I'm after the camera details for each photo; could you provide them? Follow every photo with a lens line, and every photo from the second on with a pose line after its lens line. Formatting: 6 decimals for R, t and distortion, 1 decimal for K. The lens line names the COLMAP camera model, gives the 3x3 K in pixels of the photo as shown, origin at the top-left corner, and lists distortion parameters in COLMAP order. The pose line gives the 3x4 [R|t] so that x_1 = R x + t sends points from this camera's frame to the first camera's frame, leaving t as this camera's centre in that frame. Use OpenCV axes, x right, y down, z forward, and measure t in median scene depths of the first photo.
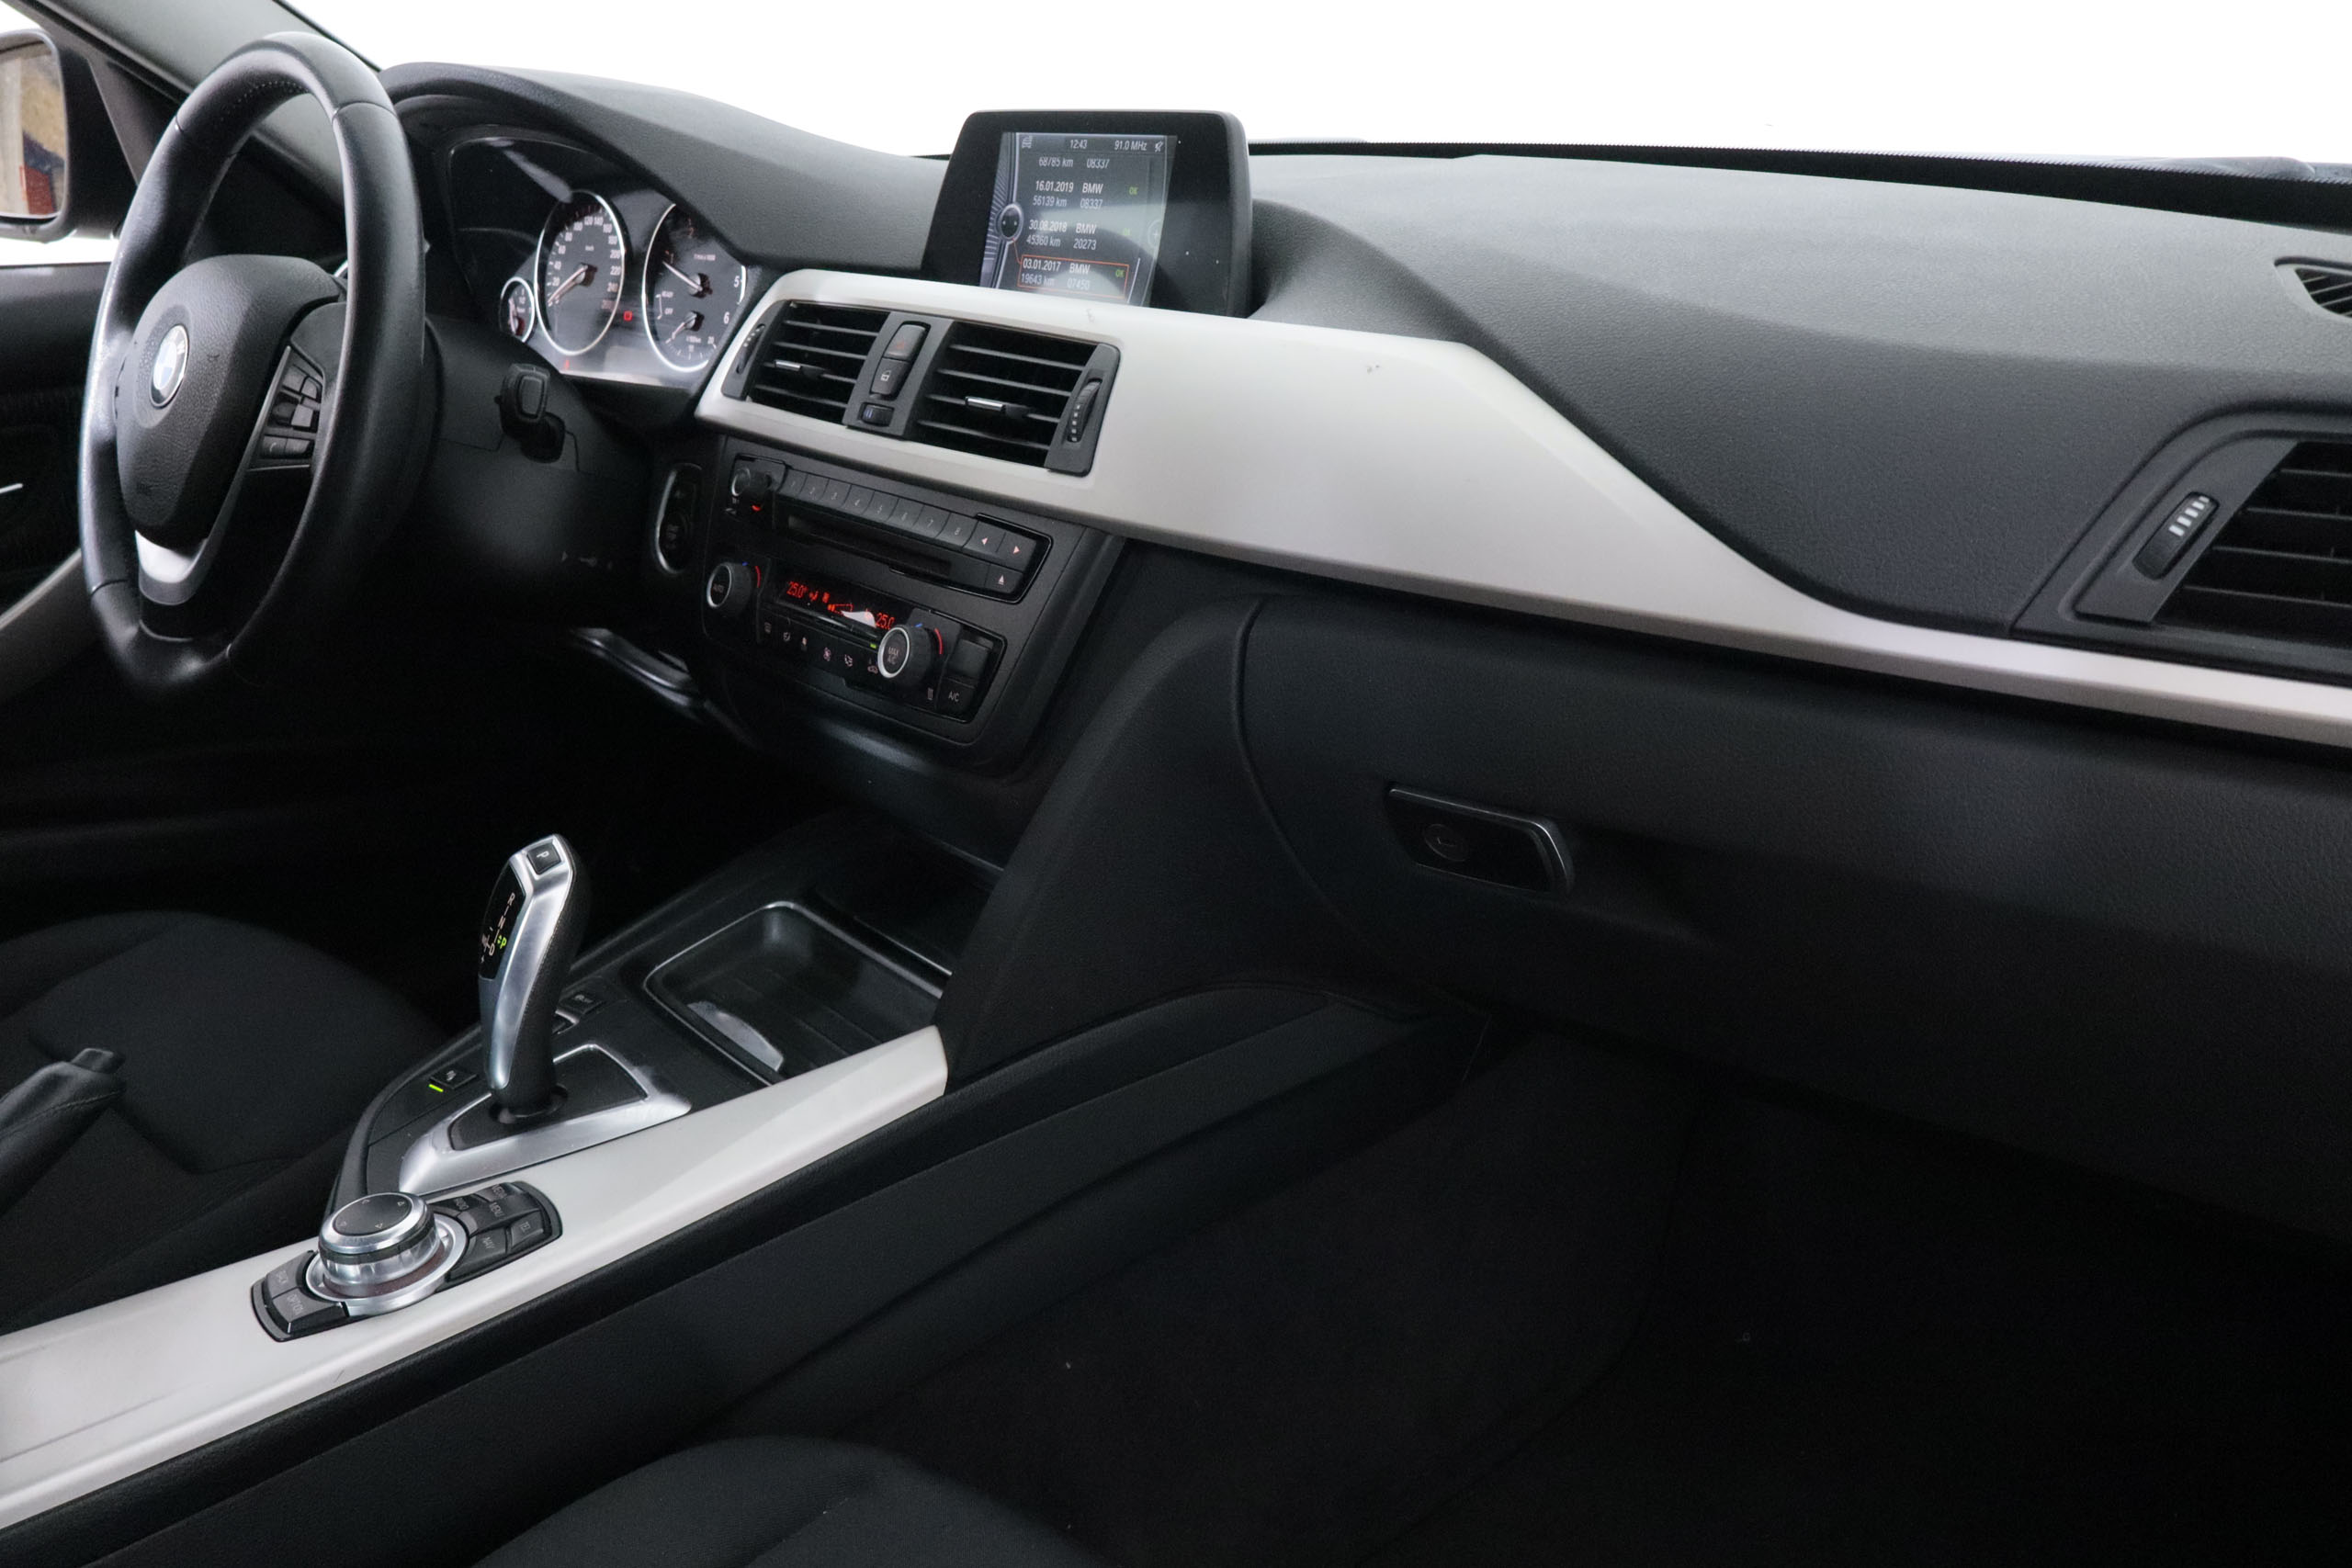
lens RADIAL K [[1979.2, 0, 1176.0], [0, 1979.2, 784.0], [0, 0, 1]] dist [0.025133, 0.005368]
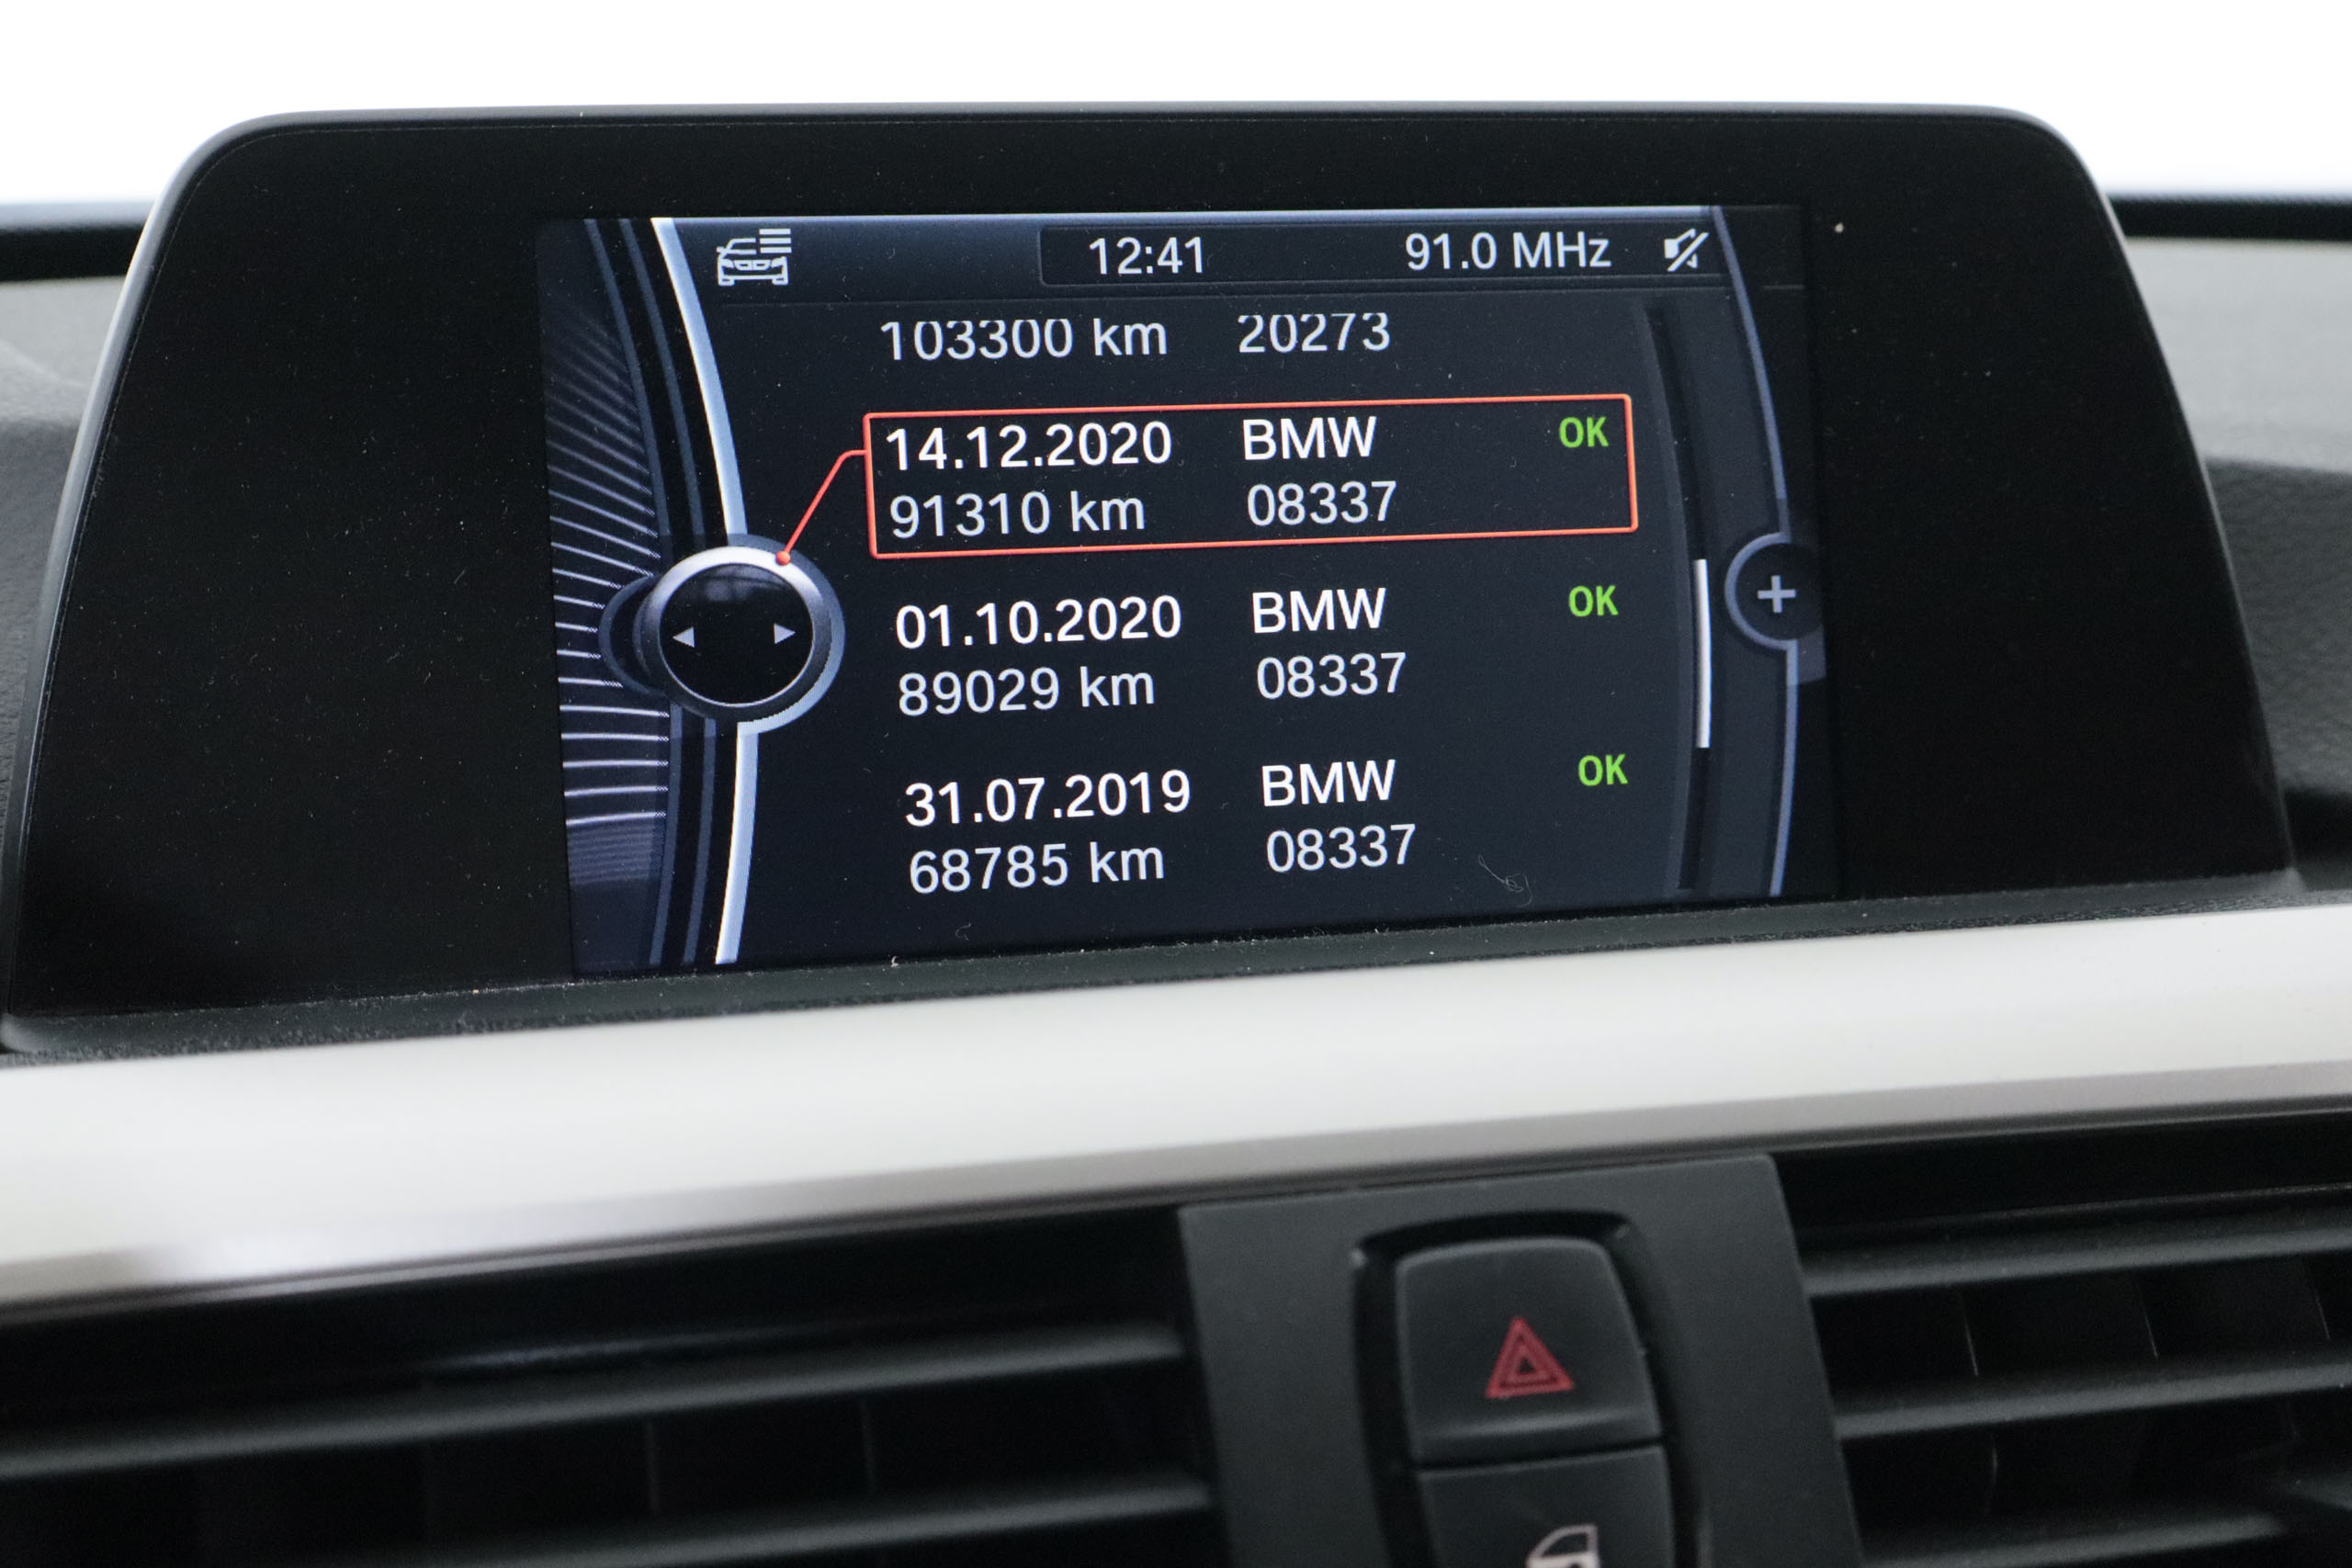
lens RADIAL K [[3394.9, 0, 1176.0], [0, 3394.9, 784.0], [0, 0, 1]] dist [0.084710, -0.012531]
pose [[0.411273, -0.181033, 0.893354, -0.402040], [0.293344, 0.954226, 0.058322, -0.287709], [-0.863021, 0.238074, 0.445552, 0.842625]]
